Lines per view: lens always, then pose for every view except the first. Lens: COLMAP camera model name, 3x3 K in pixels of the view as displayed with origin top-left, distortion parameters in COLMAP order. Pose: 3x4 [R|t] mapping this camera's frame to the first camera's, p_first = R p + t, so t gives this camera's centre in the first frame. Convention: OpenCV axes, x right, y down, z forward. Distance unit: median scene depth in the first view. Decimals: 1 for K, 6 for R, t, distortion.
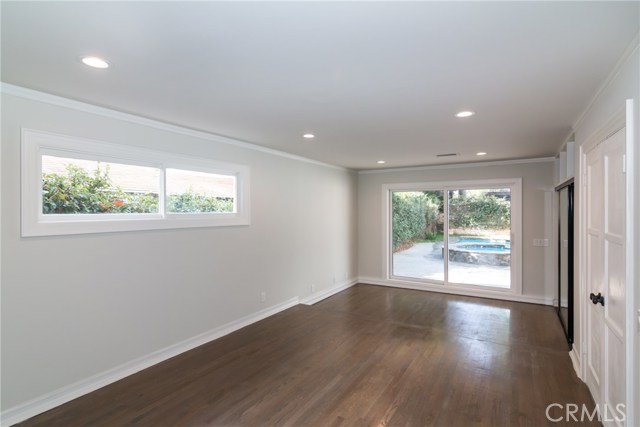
lens RADIAL K [[321.9, 0, 321.3], [0, 321.9, 212.2], [0, 0, 1]] dist [-0.004730, -0.000434]
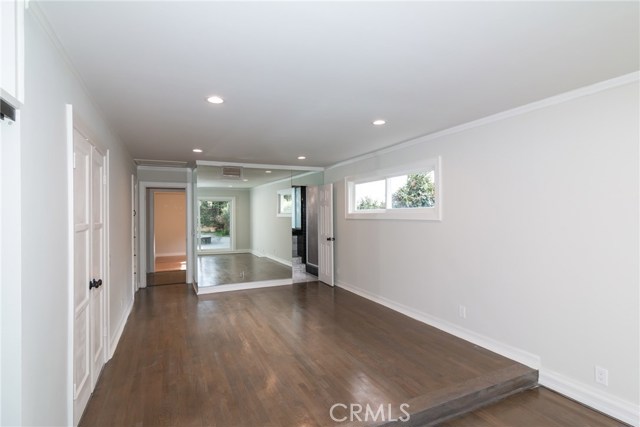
lens RADIAL K [[321.9, 0, 321.3], [0, 321.9, 212.2], [0, 0, 1]] dist [-0.004730, -0.000434]
pose [[-0.544840, 0.007904, -0.838503, 0.960001], [0.006723, 0.999965, 0.005057, 0.009472], [0.838513, -0.002882, -0.544874, 1.596538]]
